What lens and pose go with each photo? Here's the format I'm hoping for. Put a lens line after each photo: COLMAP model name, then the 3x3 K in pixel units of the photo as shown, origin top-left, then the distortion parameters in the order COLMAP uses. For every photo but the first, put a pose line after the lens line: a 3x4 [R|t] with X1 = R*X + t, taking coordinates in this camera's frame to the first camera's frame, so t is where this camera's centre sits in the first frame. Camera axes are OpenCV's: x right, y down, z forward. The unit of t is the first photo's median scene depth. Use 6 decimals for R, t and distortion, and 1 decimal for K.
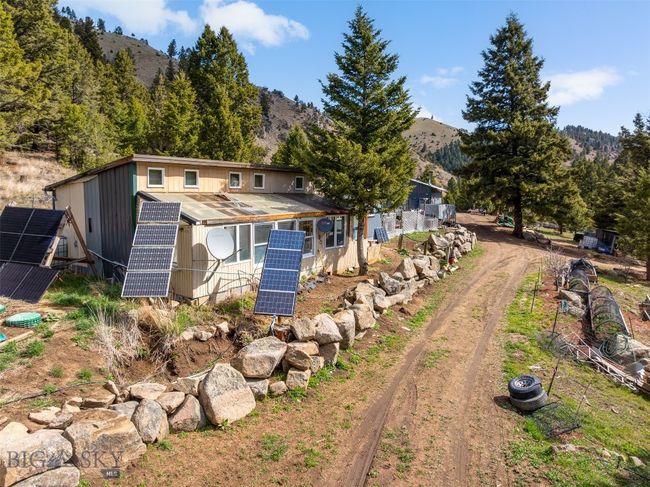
lens RADIAL K [[461.5, 0, 329.6], [0, 461.5, 242.8], [0, 0, 1]] dist [-0.037715, 0.000339]
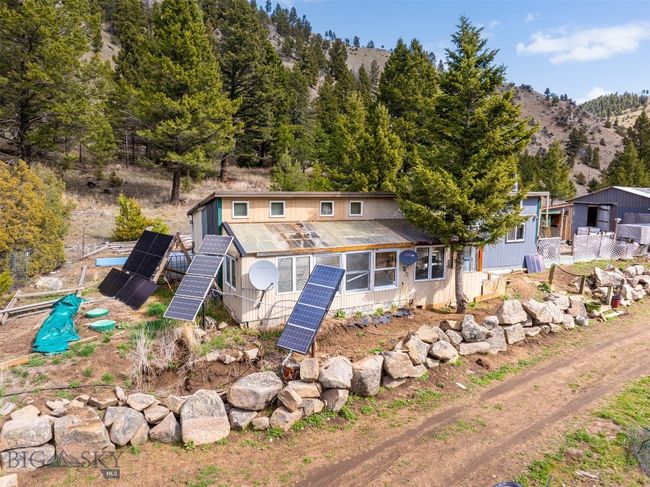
lens RADIAL K [[461.5, 0, 326.3], [0, 461.5, 241.7], [0, 0, 1]] dist [-0.037715, 0.000339]
pose [[0.865836, 0.051956, -0.497623, 0.376881], [-0.053682, 0.998499, 0.010849, -0.086060], [0.497440, 0.017320, 0.867326, 0.112984]]
